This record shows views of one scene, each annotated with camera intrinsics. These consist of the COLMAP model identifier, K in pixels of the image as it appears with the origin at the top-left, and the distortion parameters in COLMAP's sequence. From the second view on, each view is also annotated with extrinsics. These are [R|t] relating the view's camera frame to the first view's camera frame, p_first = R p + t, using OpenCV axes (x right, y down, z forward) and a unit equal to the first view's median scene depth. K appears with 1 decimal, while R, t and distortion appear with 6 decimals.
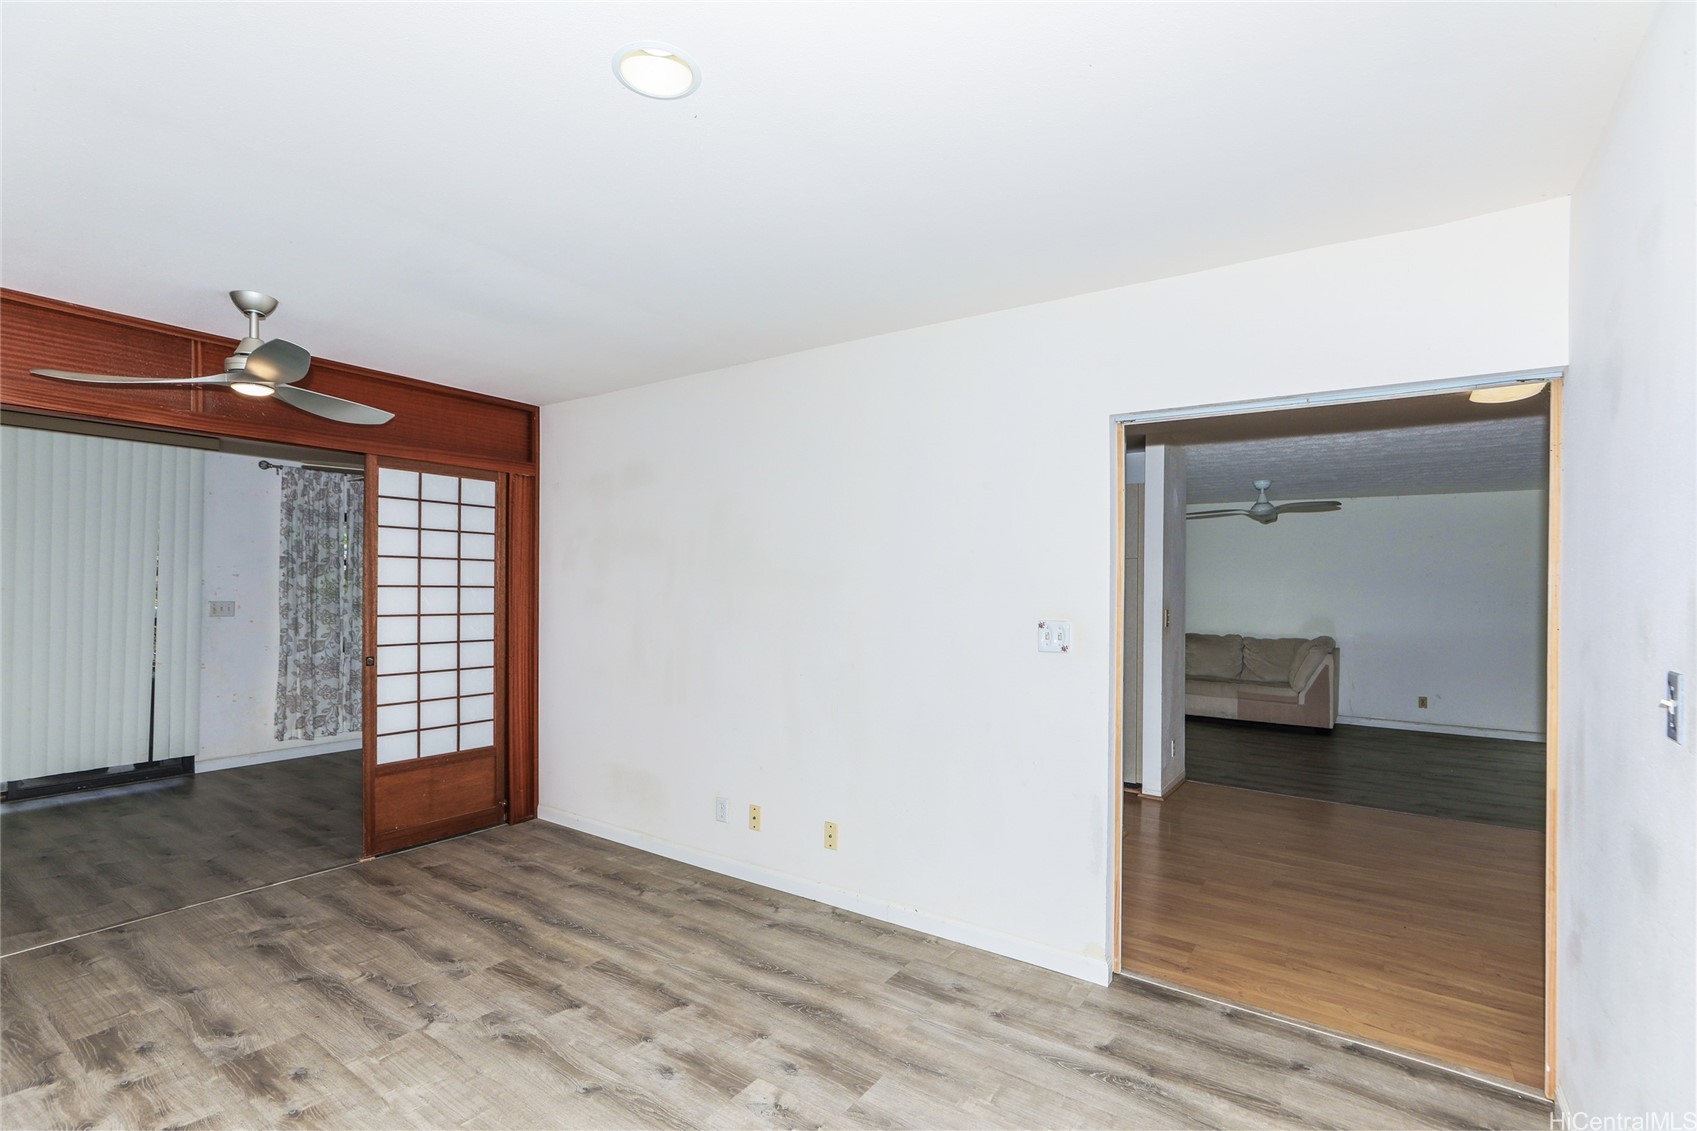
lens RADIAL K [[799.2, 0, 843.4], [0, 799.2, 586.6], [0, 0, 1]] dist [-0.028204, 0.015692]
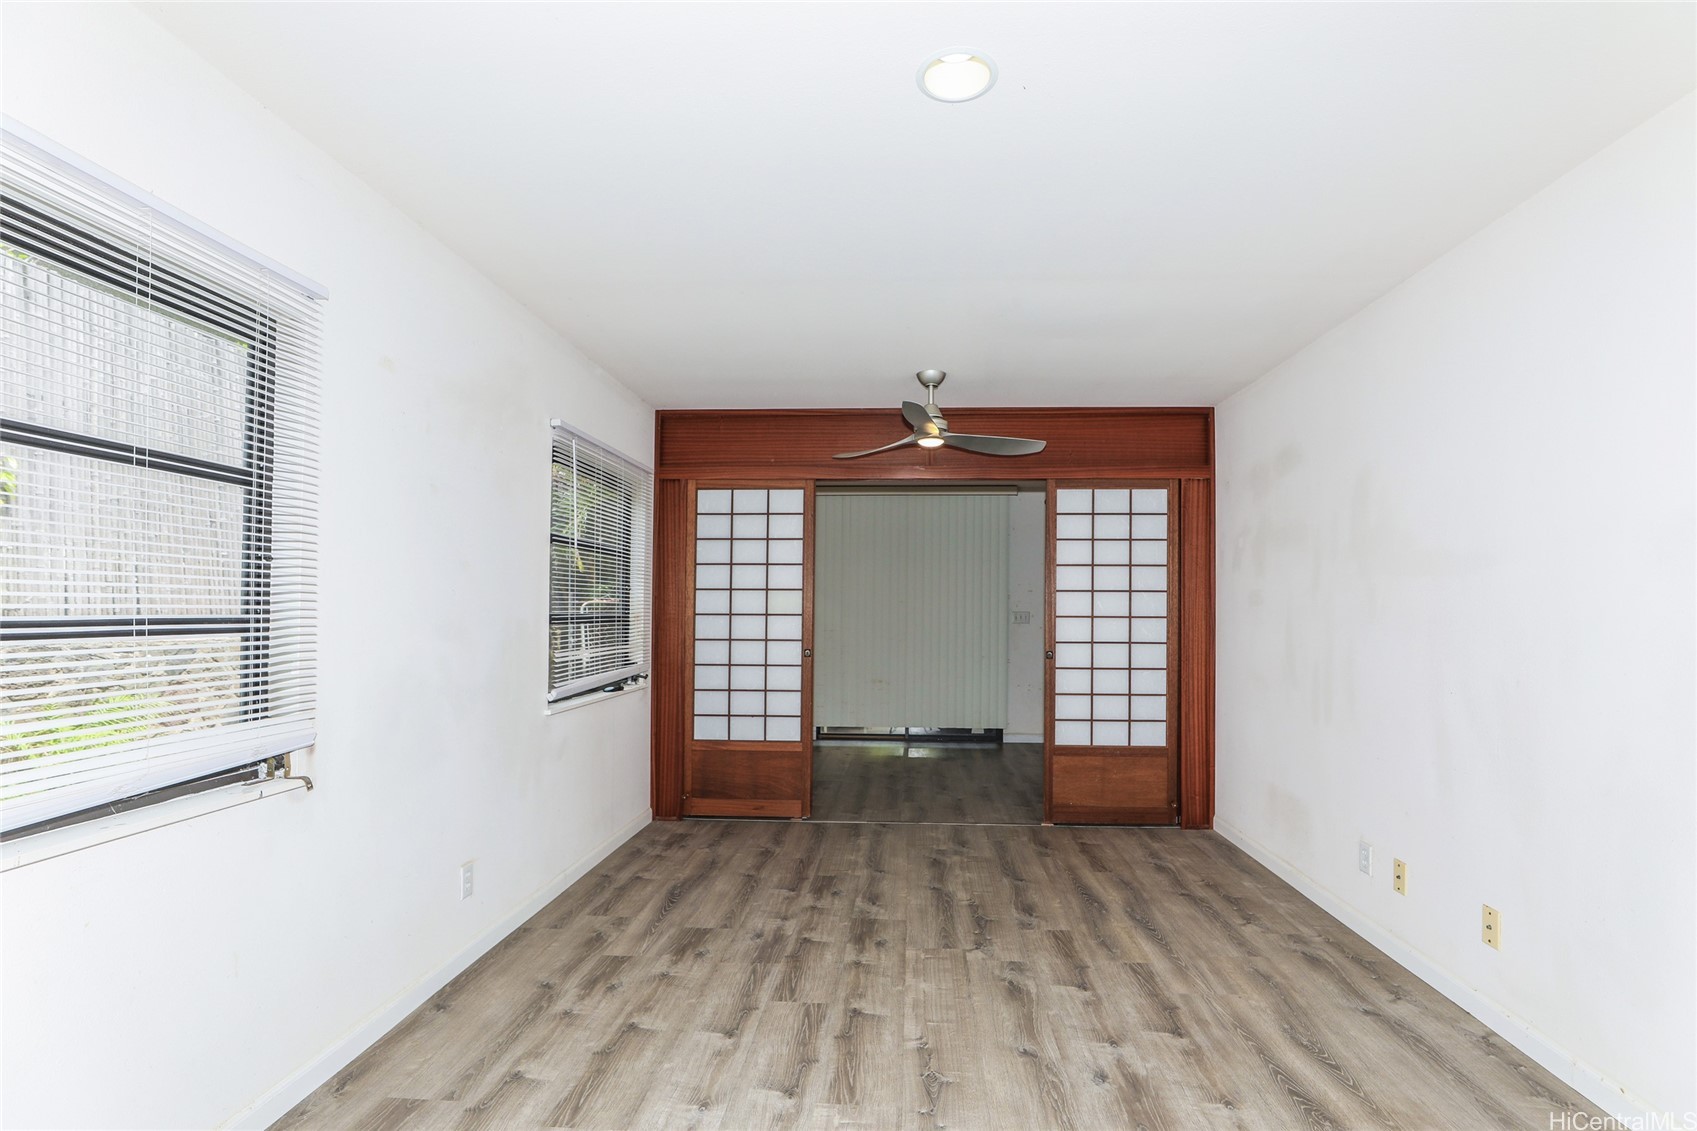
lens RADIAL K [[789.6, 0, 849.1], [0, 789.6, 591.7], [0, 0, 1]] dist [-0.030047, 0.016208]
pose [[0.515880, -0.025574, -0.856279, 0.288300], [0.000959, 0.999571, -0.029276, 0.040081], [0.856661, 0.014282, 0.515683, 0.168421]]
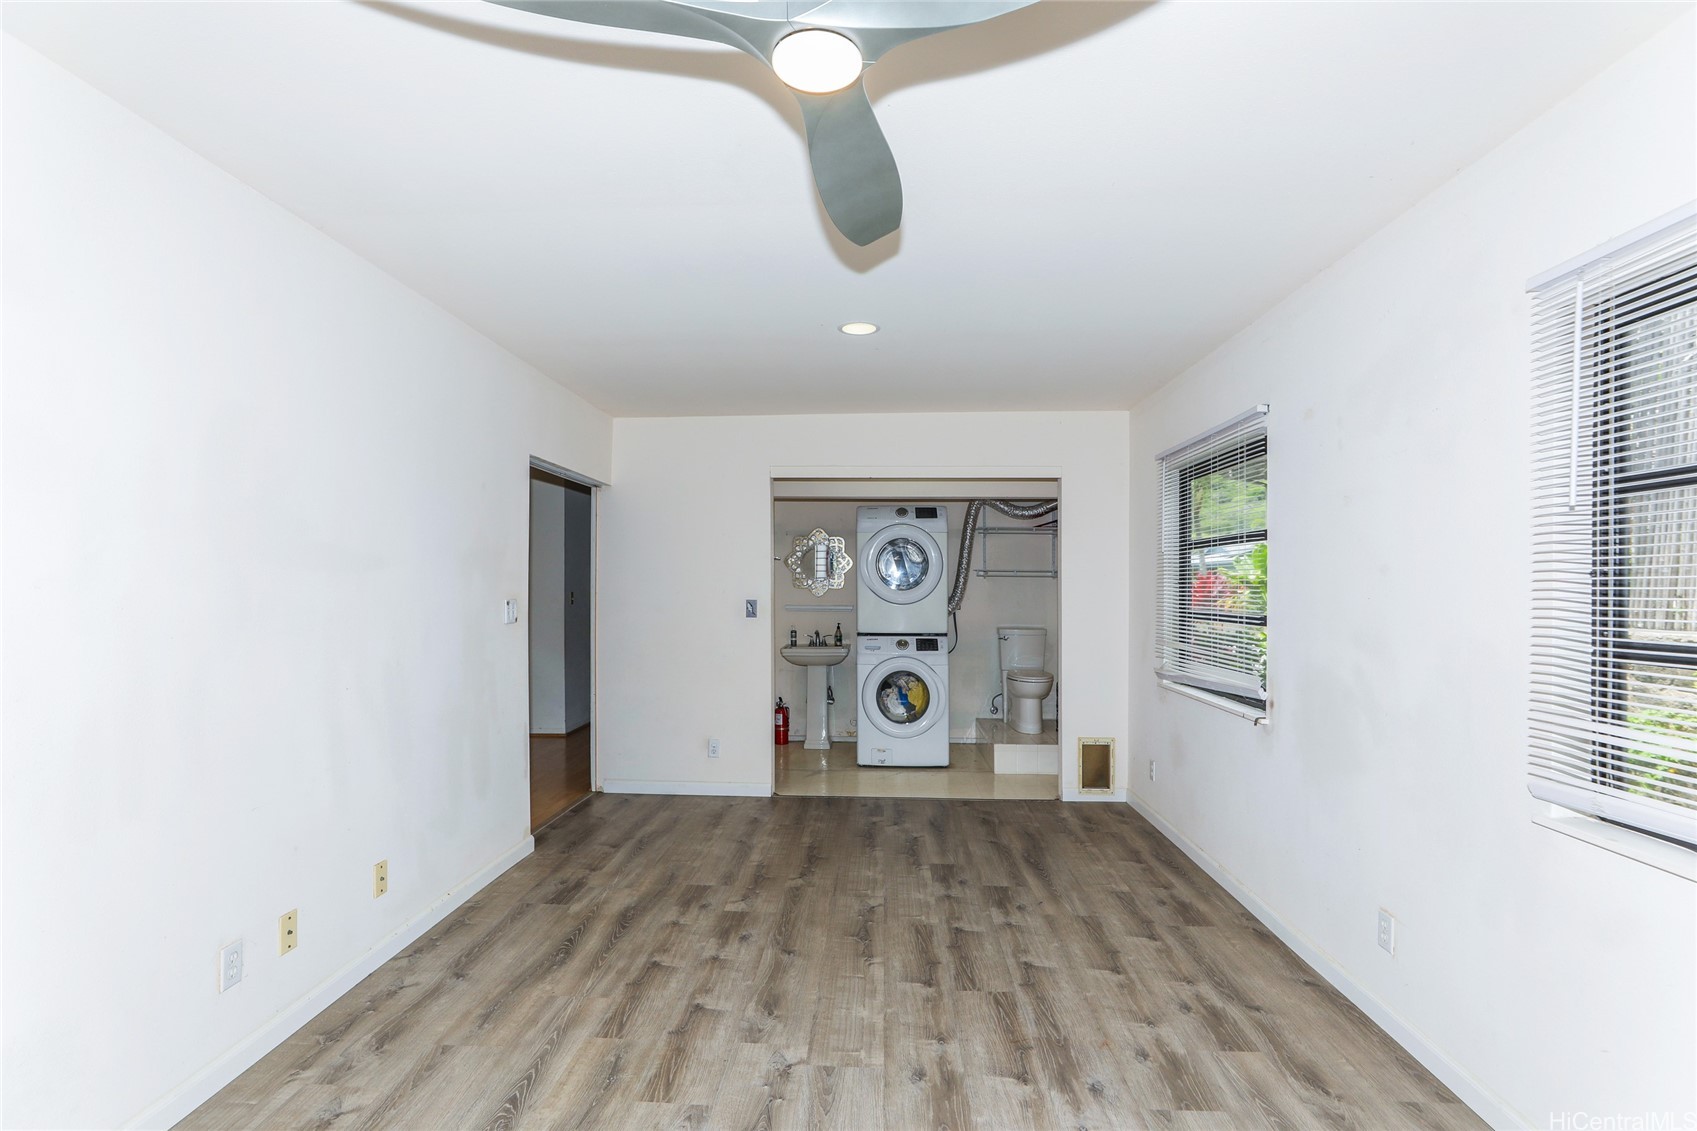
lens RADIAL K [[789.6, 0, 849.1], [0, 789.6, 591.7], [0, 0, 1]] dist [-0.030047, 0.016208]
pose [[-0.548482, -0.016525, 0.835999, -0.943414], [-0.012648, 0.999854, 0.011466, 0.006206], [-0.836067, -0.004285, -0.548611, 1.050643]]
